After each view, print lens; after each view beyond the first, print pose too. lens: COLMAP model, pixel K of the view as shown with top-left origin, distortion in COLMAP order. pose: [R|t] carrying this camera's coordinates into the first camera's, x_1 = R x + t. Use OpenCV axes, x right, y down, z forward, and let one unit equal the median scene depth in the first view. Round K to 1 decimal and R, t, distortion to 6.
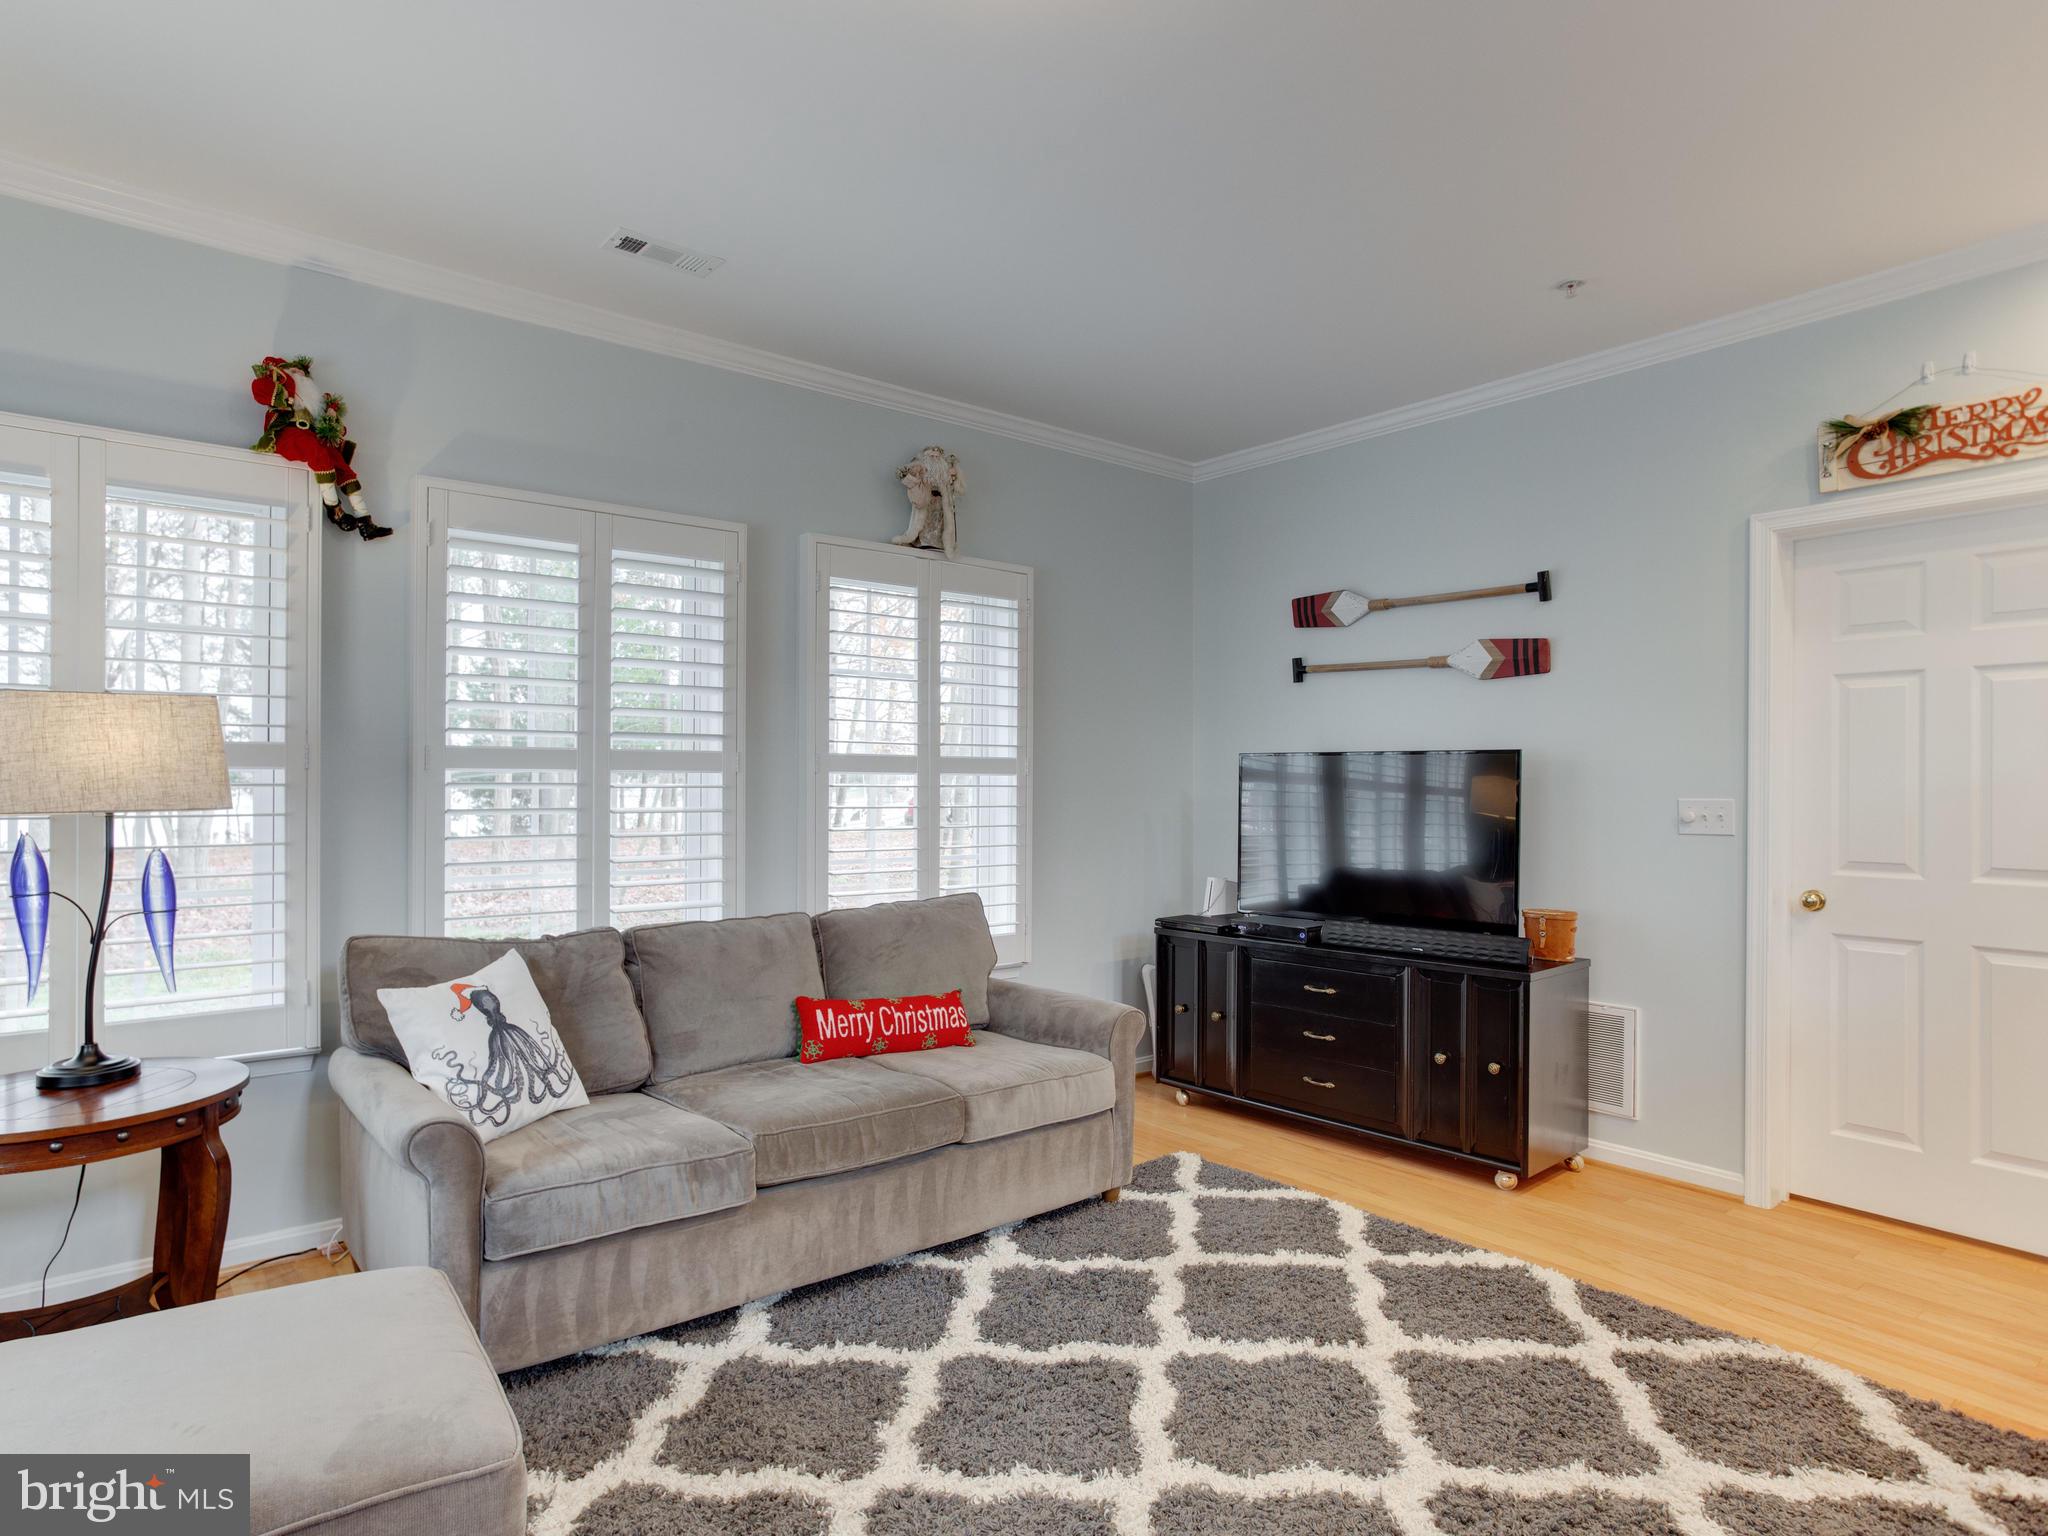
lens RADIAL K [[1209.5, 0, 1012.4], [0, 1209.5, 802.9], [0, 0, 1]] dist [-0.041397, 0.010639]
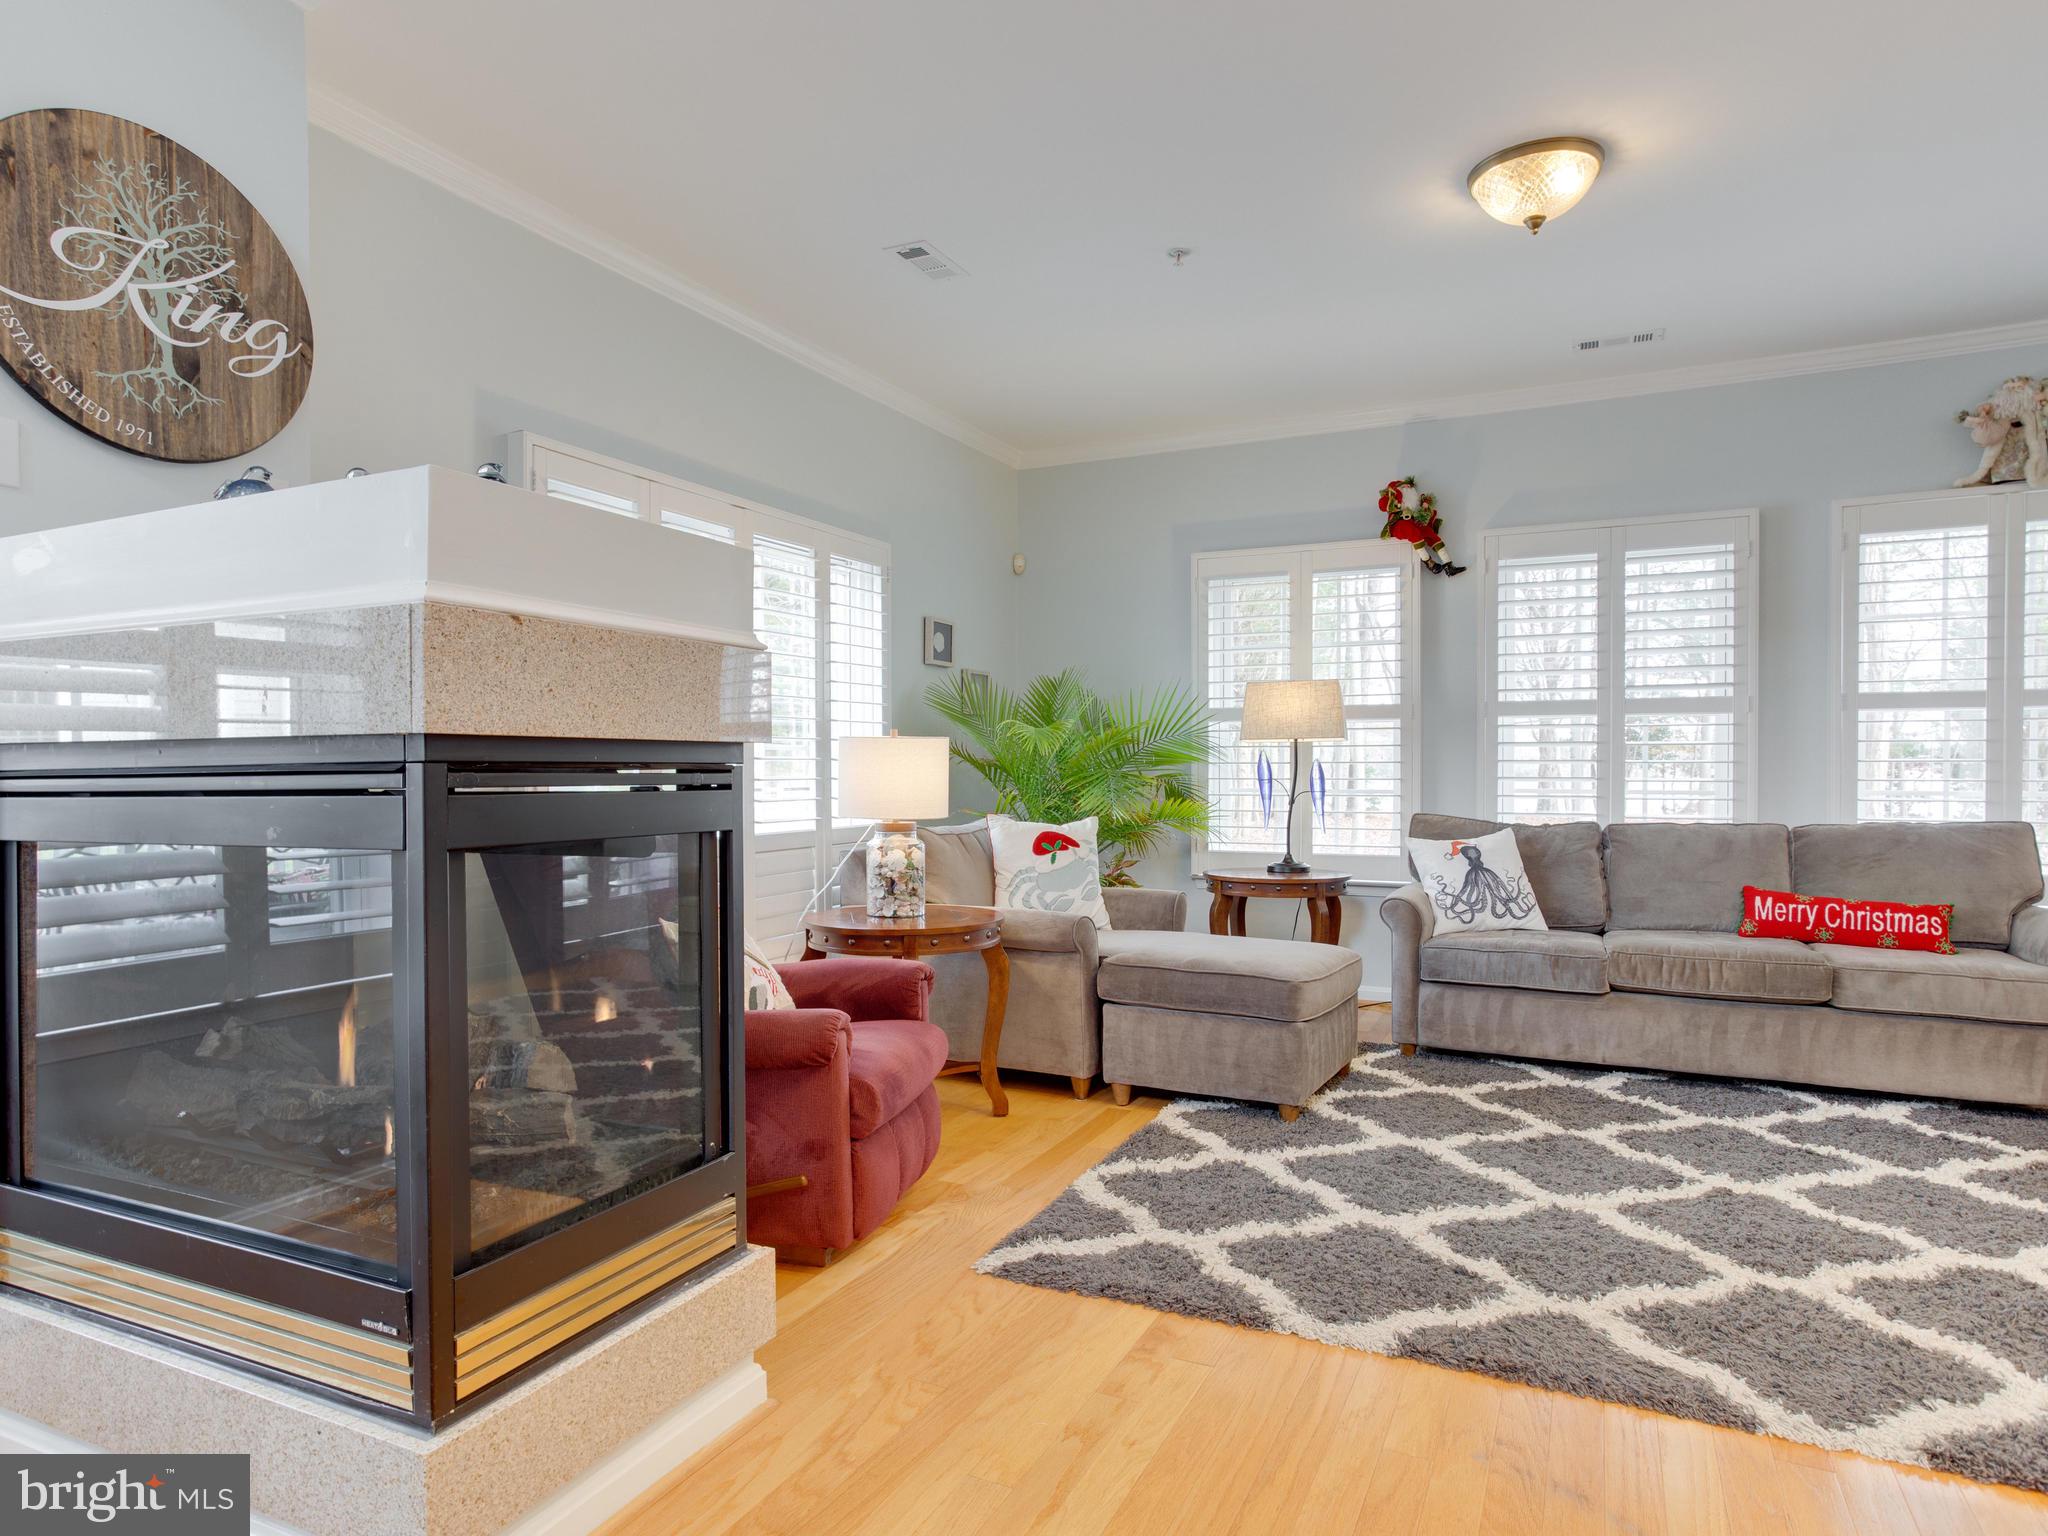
lens RADIAL K [[1209.5, 0, 953.5], [0, 1209.5, 795.8], [0, 0, 1]] dist [-0.041397, 0.010639]
pose [[0.418681, 0.013448, -0.908034, 0.691157], [-0.003340, 0.999906, 0.013268, 0.060812], [0.908127, -0.002522, 0.418687, -0.311069]]
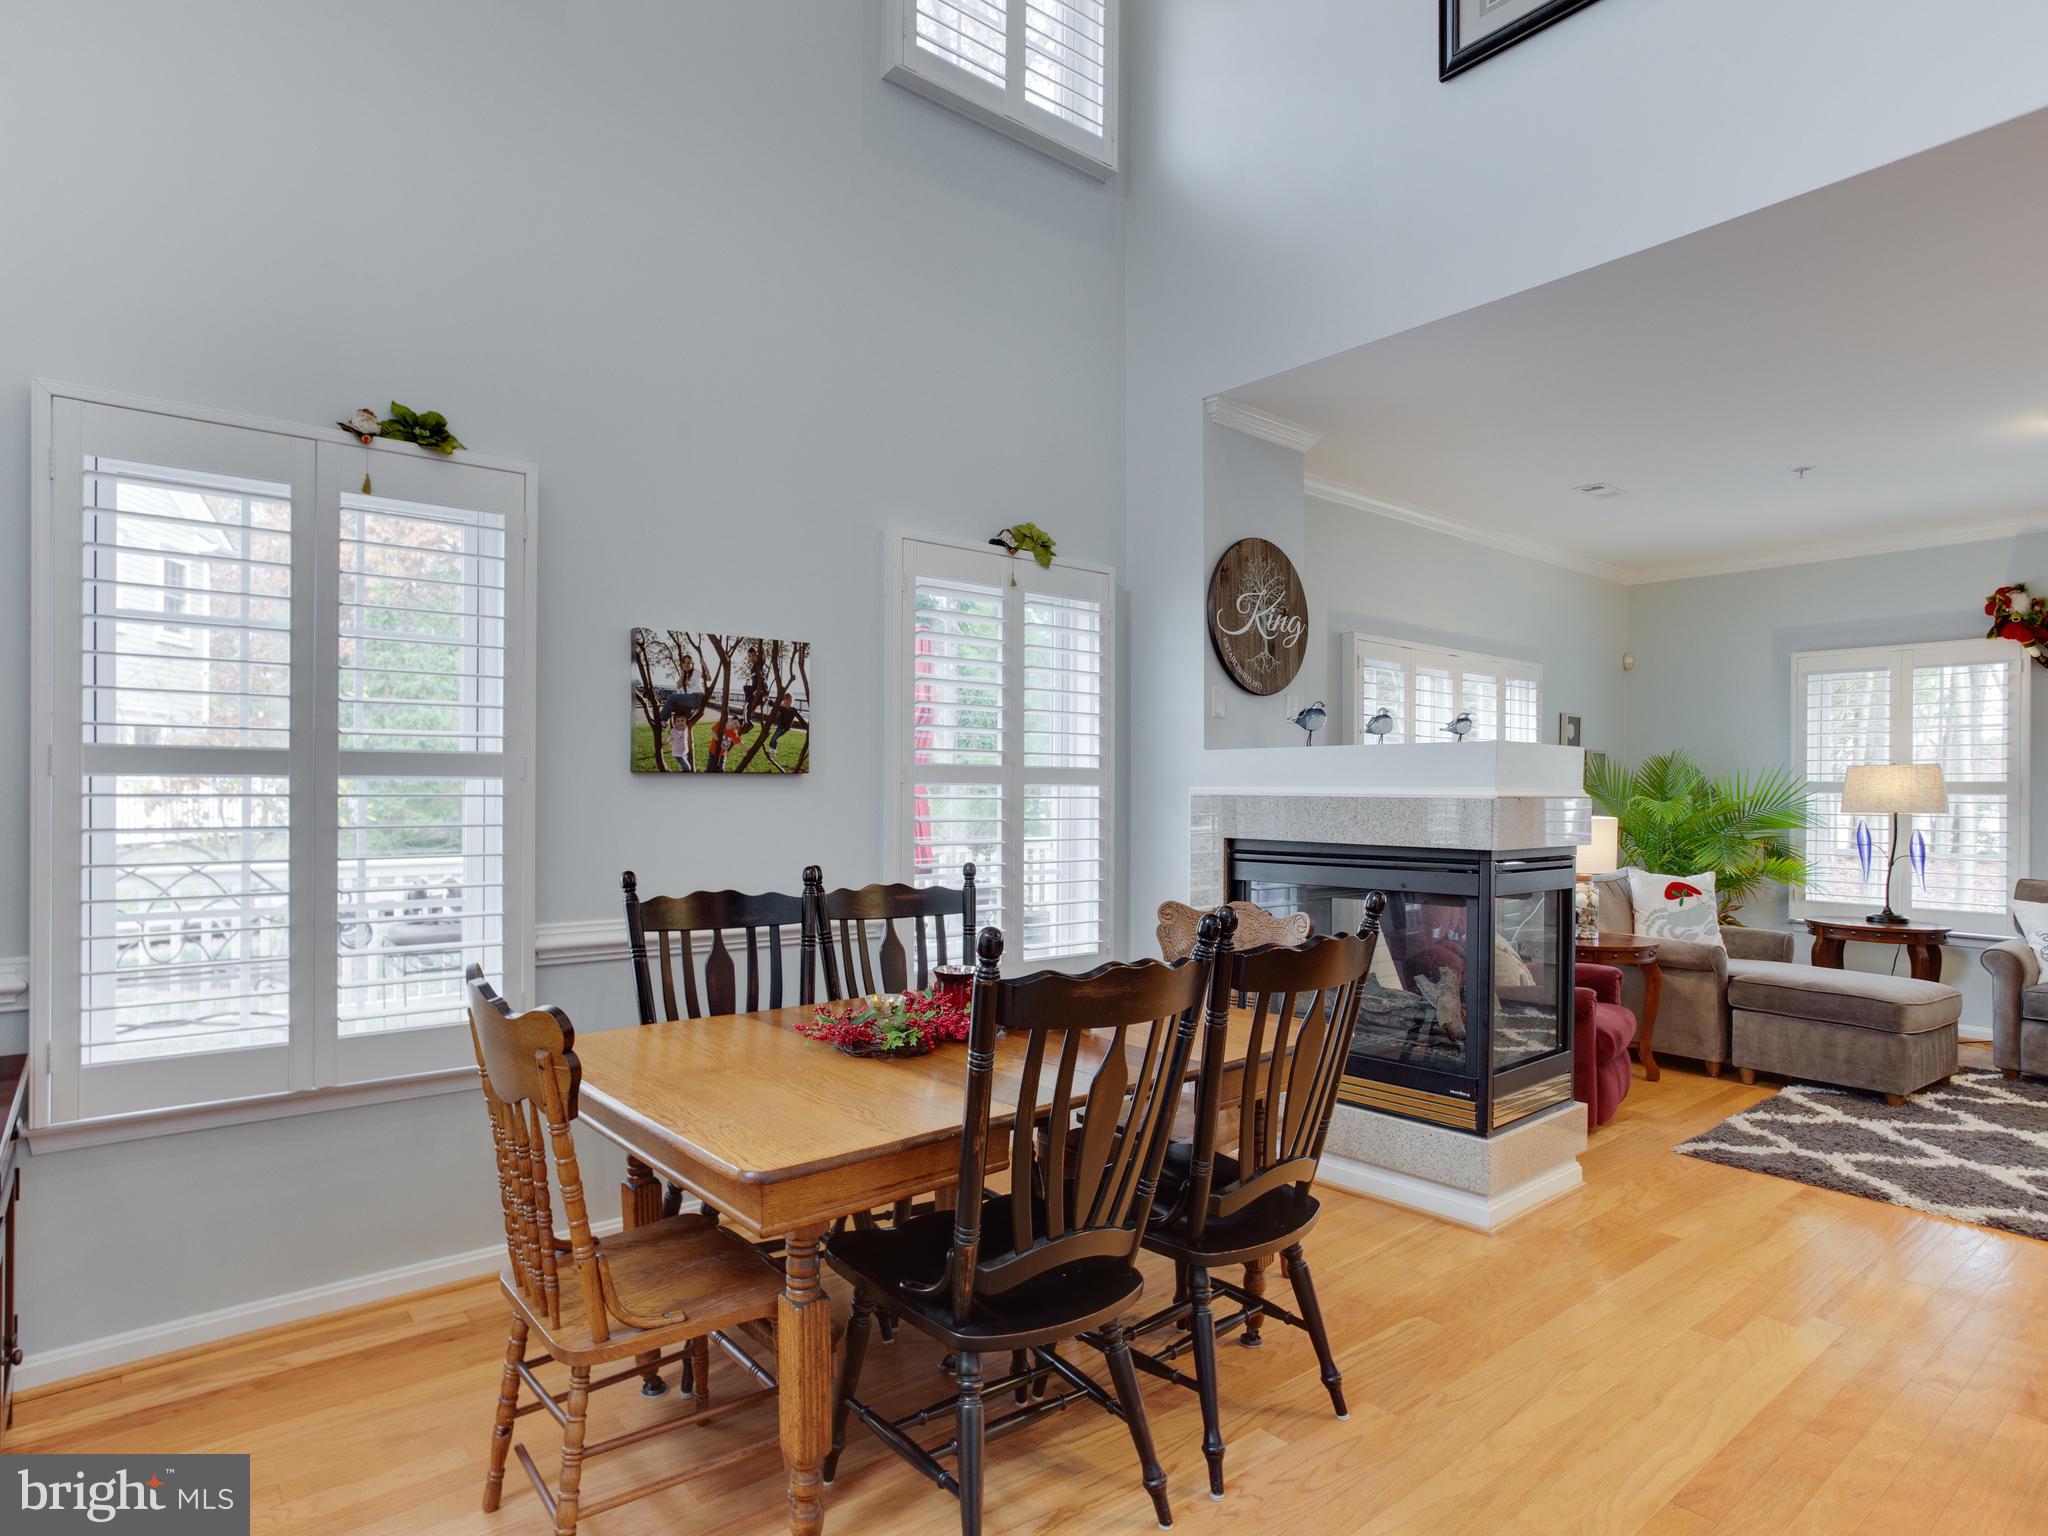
lens RADIAL K [[1161.3, 0, 1018.3], [0, 1161.3, 792.7], [0, 0, 1]] dist [-0.027393, 0.023327]
pose [[0.068861, -0.002544, -0.997623, 1.174467], [-0.022327, 0.999742, -0.004091, 0.012914], [0.997376, 0.022555, 0.068787, -0.760920]]
